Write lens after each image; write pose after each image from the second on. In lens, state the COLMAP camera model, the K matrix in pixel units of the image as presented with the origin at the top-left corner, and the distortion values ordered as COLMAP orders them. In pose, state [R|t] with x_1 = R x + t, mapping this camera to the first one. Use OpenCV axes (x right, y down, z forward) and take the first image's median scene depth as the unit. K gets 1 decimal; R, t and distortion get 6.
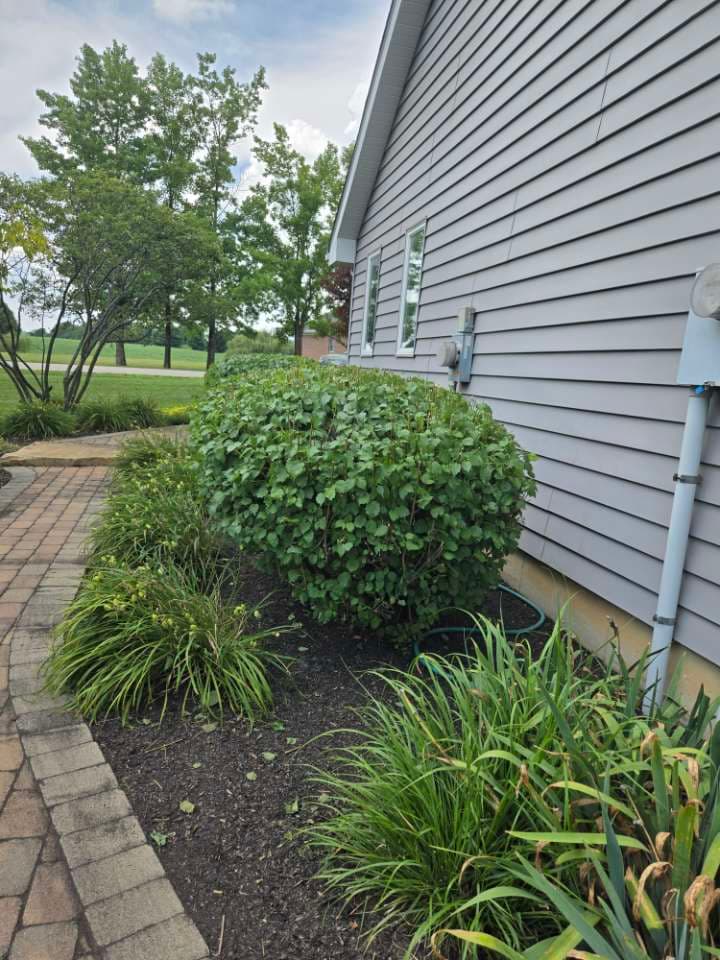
lens RADIAL K [[658.7, 0, 359.4], [0, 658.7, 467.8], [0, 0, 1]] dist [0.115168, -0.101393]
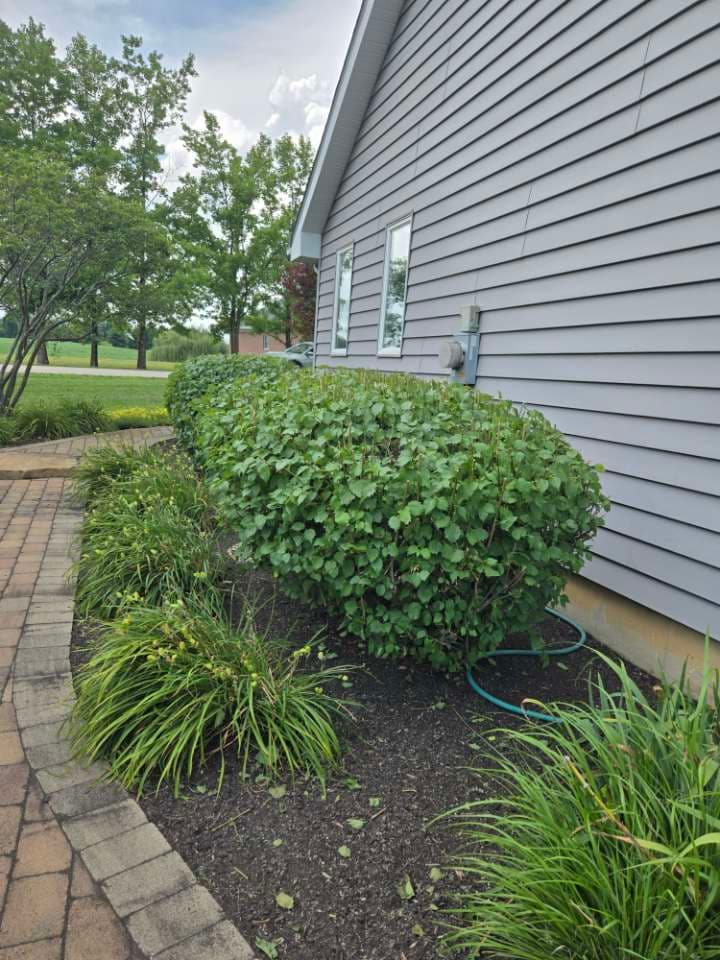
lens RADIAL K [[658.7, 0, 359.4], [0, 658.7, 467.8], [0, 0, 1]] dist [0.115168, -0.101393]
pose [[0.993876, -0.022740, 0.108140, -0.107286], [0.022225, 0.999735, 0.005970, -0.018112], [-0.108247, -0.003530, 0.994118, 0.066851]]
